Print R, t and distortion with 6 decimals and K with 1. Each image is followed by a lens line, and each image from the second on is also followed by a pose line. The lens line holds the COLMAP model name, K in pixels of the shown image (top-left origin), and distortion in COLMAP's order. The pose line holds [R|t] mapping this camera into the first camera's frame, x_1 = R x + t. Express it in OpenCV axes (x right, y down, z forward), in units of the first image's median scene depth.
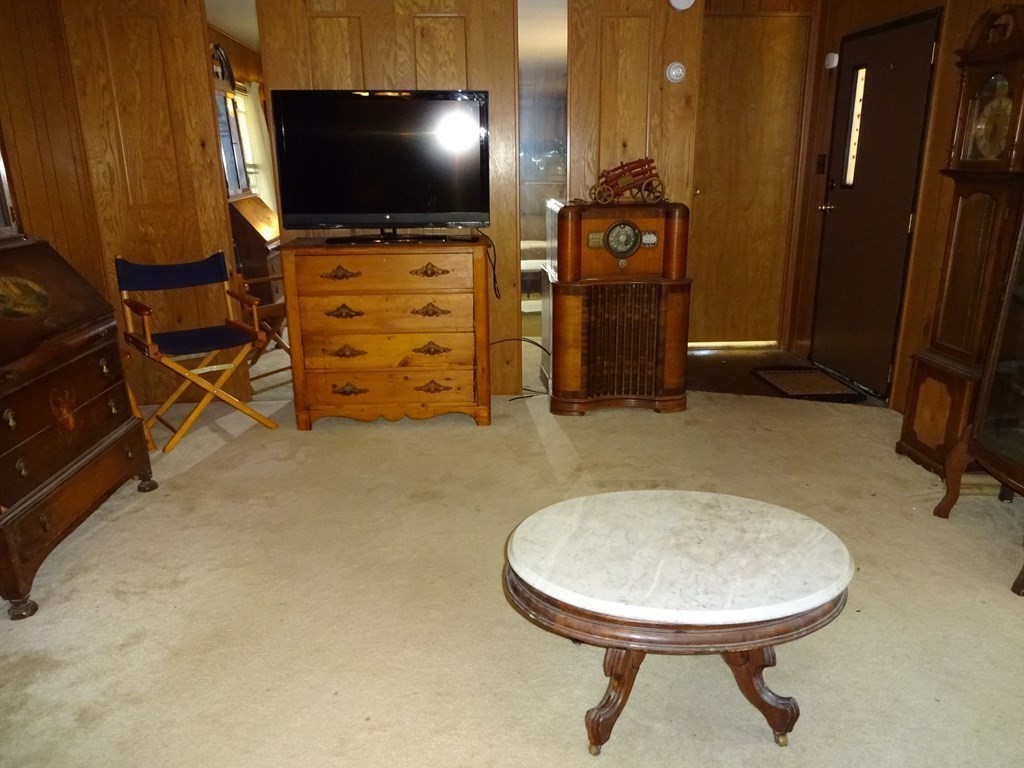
lens RADIAL K [[754.9, 0, 512.0], [0, 754.9, 384.0], [0, 0, 1]] dist [0.000674, 0.000212]
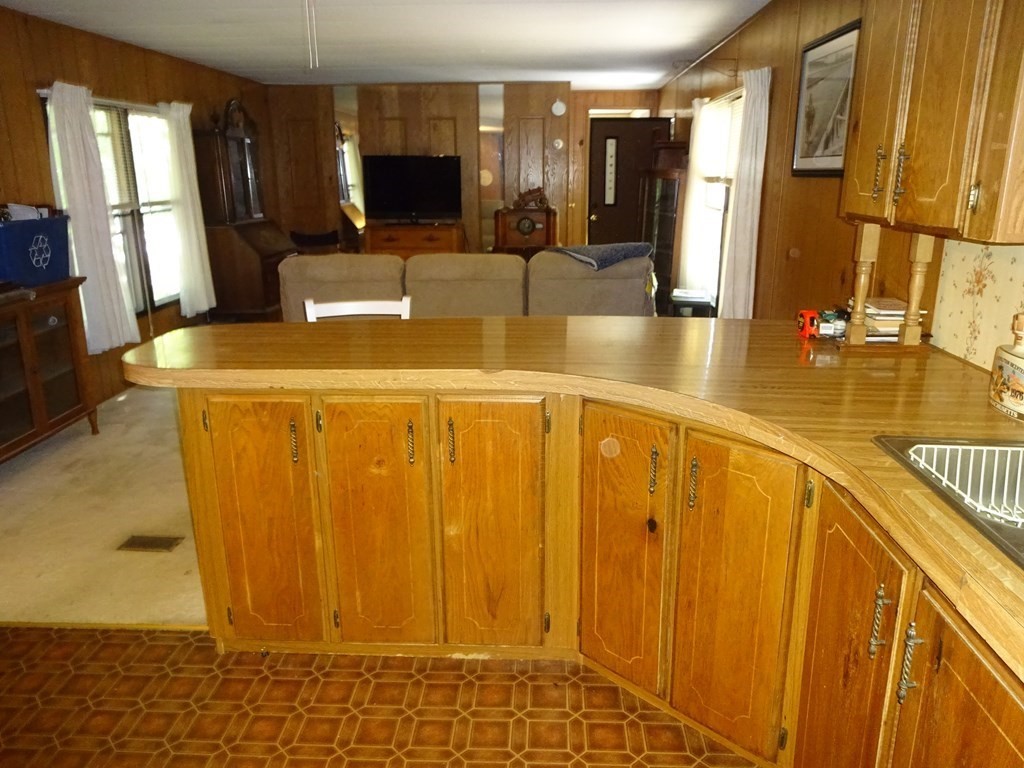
lens RADIAL K [[754.9, 0, 512.0], [0, 754.9, 384.0], [0, 0, 1]] dist [0.000674, 0.000212]
pose [[0.993749, 0.034351, -0.106224, 0.335320], [-0.035827, 0.999286, -0.012017, 0.260600], [0.105735, 0.015747, 0.994270, -1.024771]]
